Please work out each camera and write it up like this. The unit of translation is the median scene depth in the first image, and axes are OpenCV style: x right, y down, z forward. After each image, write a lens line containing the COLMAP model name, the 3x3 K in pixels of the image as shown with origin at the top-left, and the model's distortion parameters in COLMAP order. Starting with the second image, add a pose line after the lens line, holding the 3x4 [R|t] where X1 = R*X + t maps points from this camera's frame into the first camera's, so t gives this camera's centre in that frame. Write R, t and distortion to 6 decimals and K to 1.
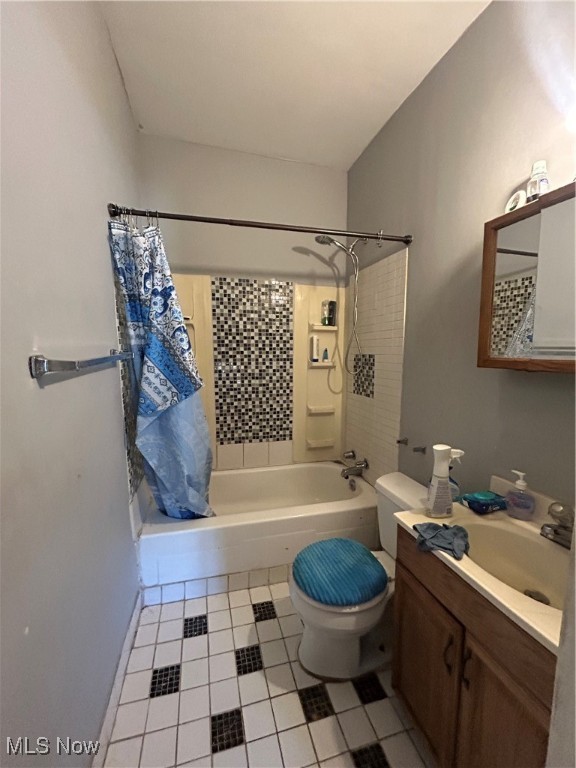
lens RADIAL K [[309.1, 0, 285.7], [0, 309.1, 387.4], [0, 0, 1]] dist [-0.000777, 0.001486]
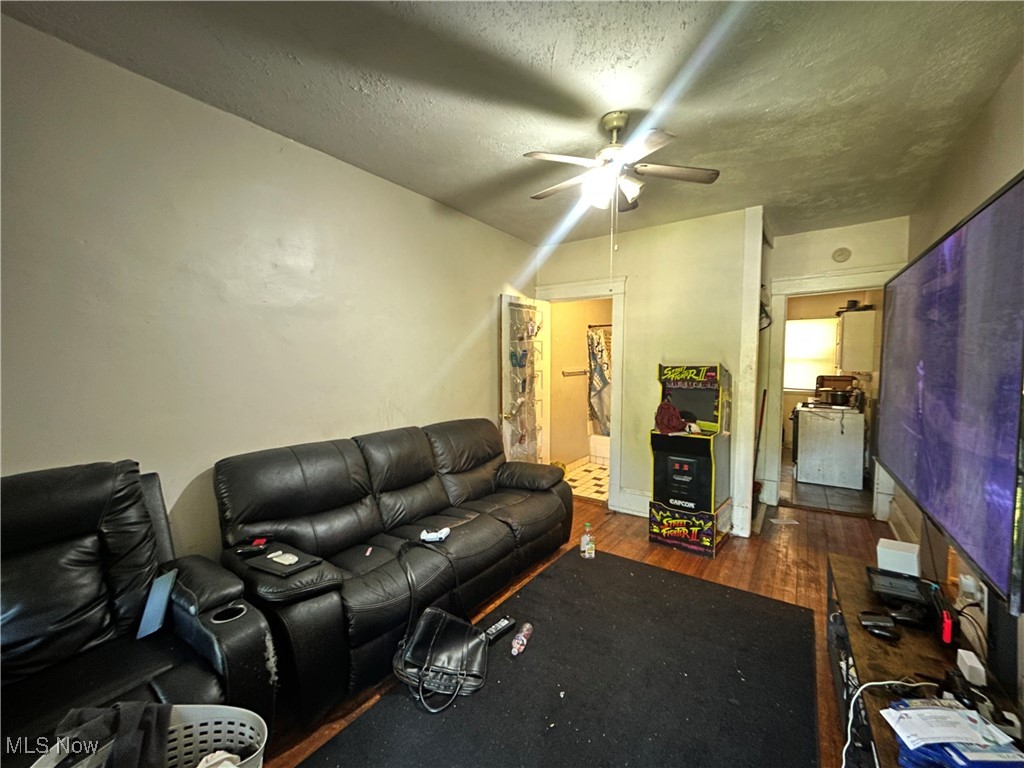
lens RADIAL K [[412.2, 0, 512.0], [0, 412.2, 385.3], [0, 0, 1]] dist [-0.000777, 0.001486]
pose [[0.642102, 0.041749, -0.765482, 2.113976], [-0.094669, 0.995192, -0.025132, 0.209104], [0.760752, 0.088605, 0.642967, -2.196389]]
